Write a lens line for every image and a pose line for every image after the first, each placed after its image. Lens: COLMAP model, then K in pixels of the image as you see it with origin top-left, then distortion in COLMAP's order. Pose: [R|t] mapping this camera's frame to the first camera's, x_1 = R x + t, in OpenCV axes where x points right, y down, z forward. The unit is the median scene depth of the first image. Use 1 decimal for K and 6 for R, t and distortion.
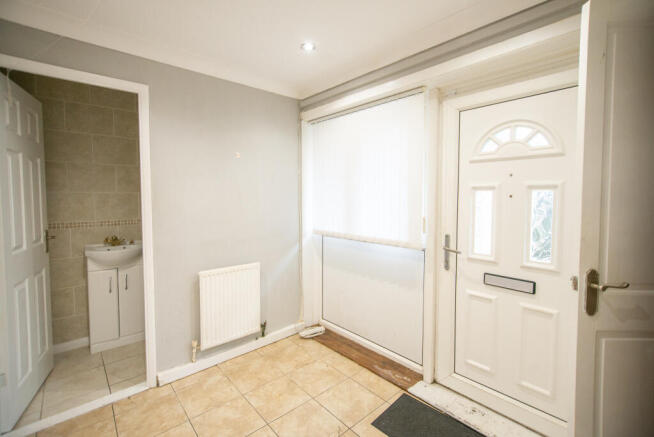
lens RADIAL K [[273.4, 0, 327.0], [0, 273.4, 218.5], [0, 0, 1]] dist [-0.001473, -0.000199]
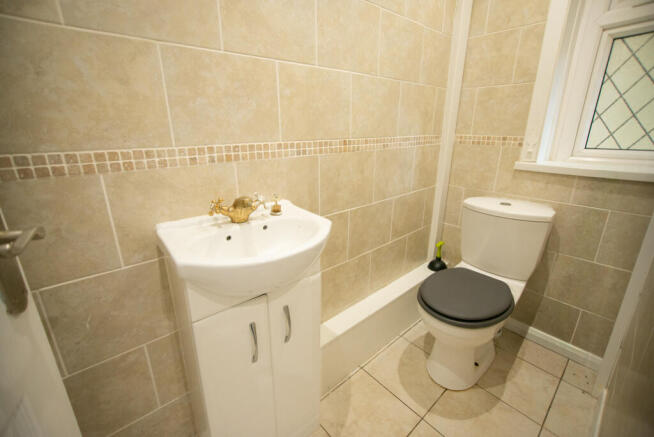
lens RADIAL K [[273.4, 0, 327.0], [0, 273.4, 218.5], [0, 0, 1]] dist [-0.001473, -0.000199]
pose [[0.999979, 0.002250, -0.006017, -0.694705], [-0.000663, 0.967824, 0.251628, 0.008622], [0.006389, -0.251618, 0.967805, 0.705496]]
